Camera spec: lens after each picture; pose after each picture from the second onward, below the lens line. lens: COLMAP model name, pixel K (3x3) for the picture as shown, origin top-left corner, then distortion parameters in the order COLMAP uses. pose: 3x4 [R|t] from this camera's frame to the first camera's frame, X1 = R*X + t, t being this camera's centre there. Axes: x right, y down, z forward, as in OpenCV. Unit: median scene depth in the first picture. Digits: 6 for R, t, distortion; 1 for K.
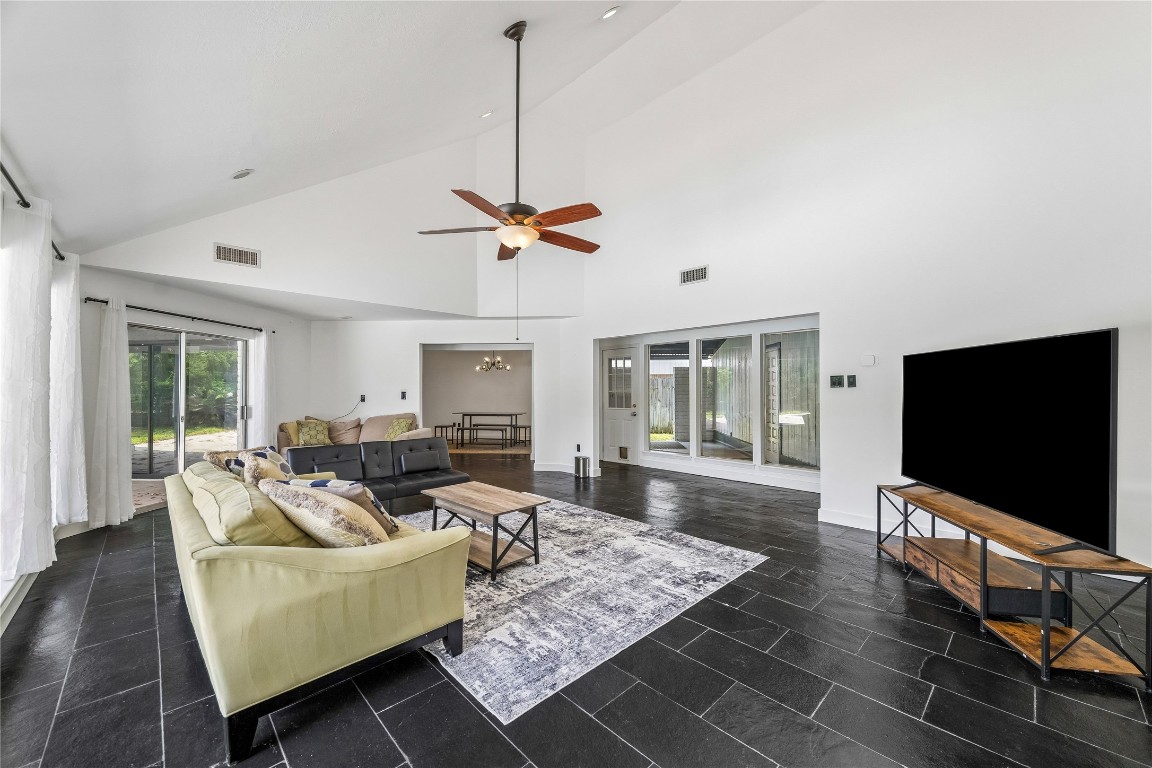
lens RADIAL K [[454.1, 0, 569.7], [0, 454.1, 389.7], [0, 0, 1]] dist [0.011367, 0.000168]
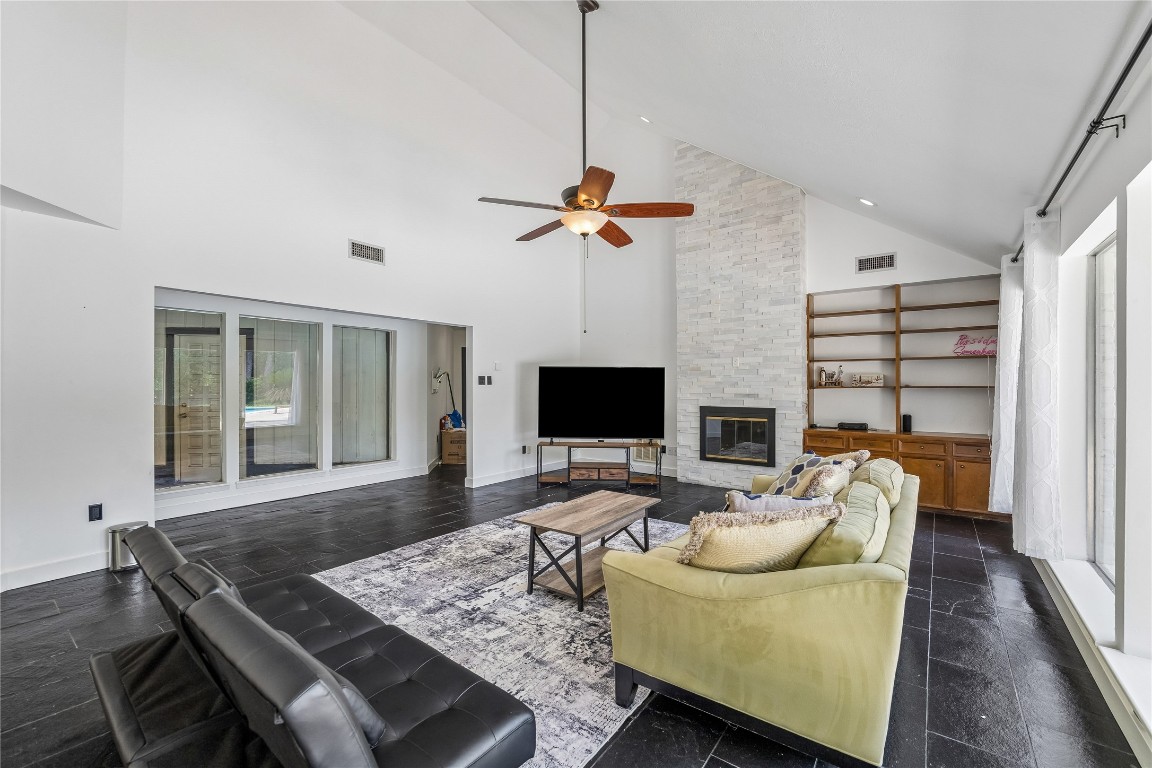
lens RADIAL K [[497.7, 0, 582.0], [0, 497.7, 384.8], [0, 0, 1]] dist [-0.000142, -0.000021]
pose [[-0.203166, 0.006084, 0.979125, -1.047399], [-0.000866, 0.999979, -0.006393, 0.005174], [-0.979144, -0.002147, -0.203156, 1.146693]]
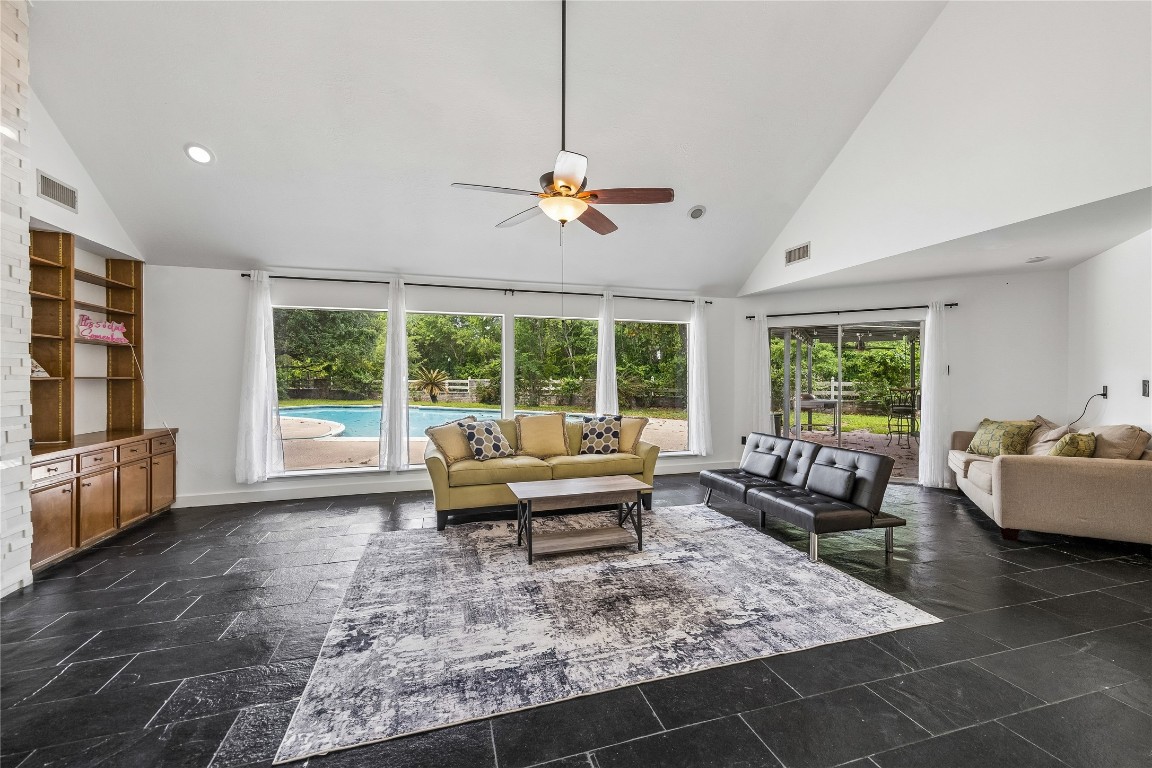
lens RADIAL K [[454.1, 0, 578.8], [0, 454.1, 378.9], [0, 0, 1]] dist [0.011367, 0.000168]
pose [[-0.430227, 0.006170, -0.902700, 0.655688], [0.003505, 0.999981, 0.005164, -0.002908], [0.902714, -0.000942, -0.430240, 1.344949]]
